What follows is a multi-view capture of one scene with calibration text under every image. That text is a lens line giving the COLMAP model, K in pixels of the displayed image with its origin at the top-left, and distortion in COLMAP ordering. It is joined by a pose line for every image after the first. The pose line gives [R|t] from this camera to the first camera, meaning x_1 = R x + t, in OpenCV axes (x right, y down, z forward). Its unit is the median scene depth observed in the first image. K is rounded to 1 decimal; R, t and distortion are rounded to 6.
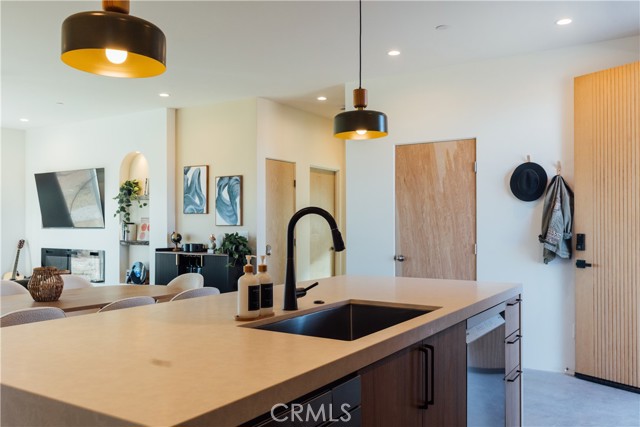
lens RADIAL K [[558.2, 0, 320.0], [0, 558.2, 213.5], [0, 0, 1]] dist [0.005999, 0.003097]
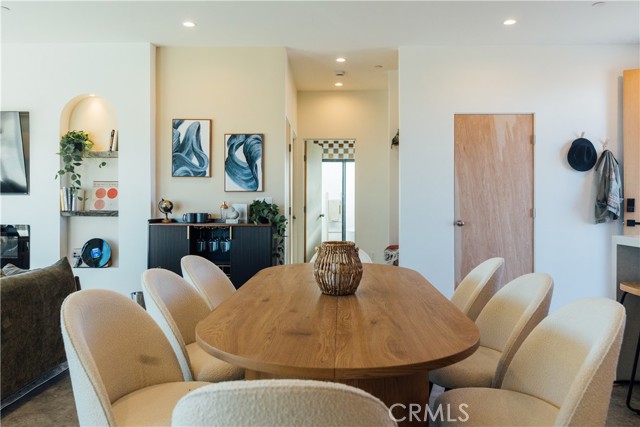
lens RADIAL K [[488.9, 0, 320.1], [0, 488.9, 200.7], [0, 0, 1]] dist [-0.002951, -0.002243]
pose [[0.855622, 0.001247, 0.517600, -0.459883], [-0.013466, 0.999712, 0.019851, 0.019603], [-0.517426, -0.023955, 0.855393, 0.297574]]
